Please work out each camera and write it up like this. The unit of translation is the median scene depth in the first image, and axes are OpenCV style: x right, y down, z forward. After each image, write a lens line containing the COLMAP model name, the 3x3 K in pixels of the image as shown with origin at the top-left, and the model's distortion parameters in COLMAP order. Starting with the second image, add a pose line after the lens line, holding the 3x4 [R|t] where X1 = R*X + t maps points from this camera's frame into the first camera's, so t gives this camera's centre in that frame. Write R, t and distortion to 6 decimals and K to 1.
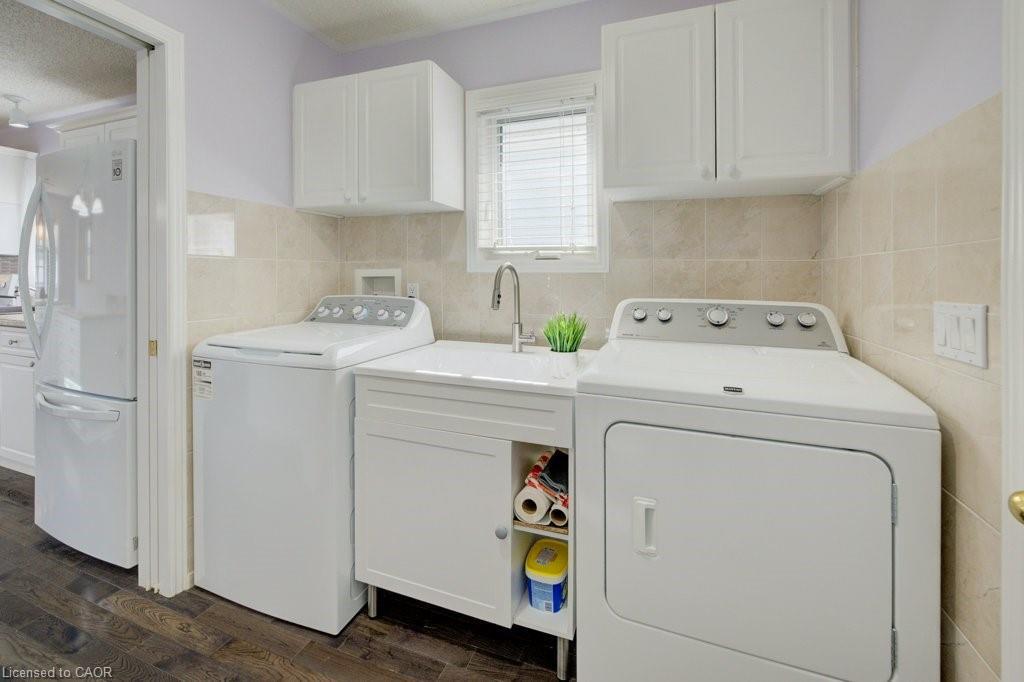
lens RADIAL K [[430.3, 0, 516.0], [0, 430.3, 323.4], [0, 0, 1]] dist [-0.003118, 0.000157]
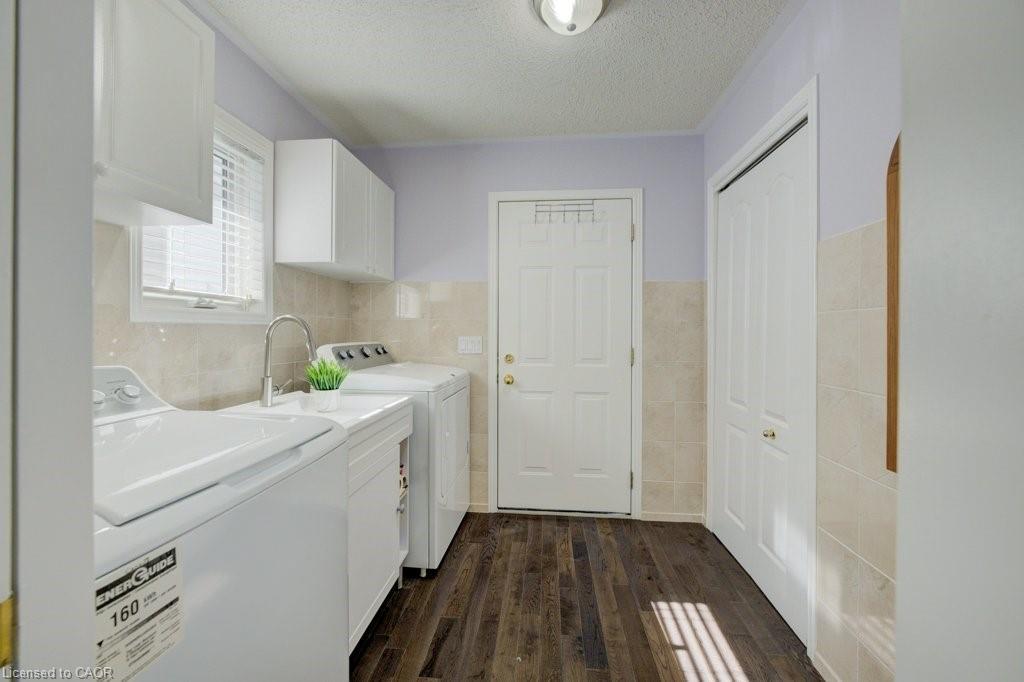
lens RADIAL K [[430.3, 0, 516.0], [0, 430.3, 323.4], [0, 0, 1]] dist [-0.003118, 0.000157]
pose [[-0.277162, 0.008947, 0.960782, -1.055174], [0.096750, 0.995134, 0.018643, -0.081427], [-0.955940, 0.098123, -0.276679, 0.710638]]
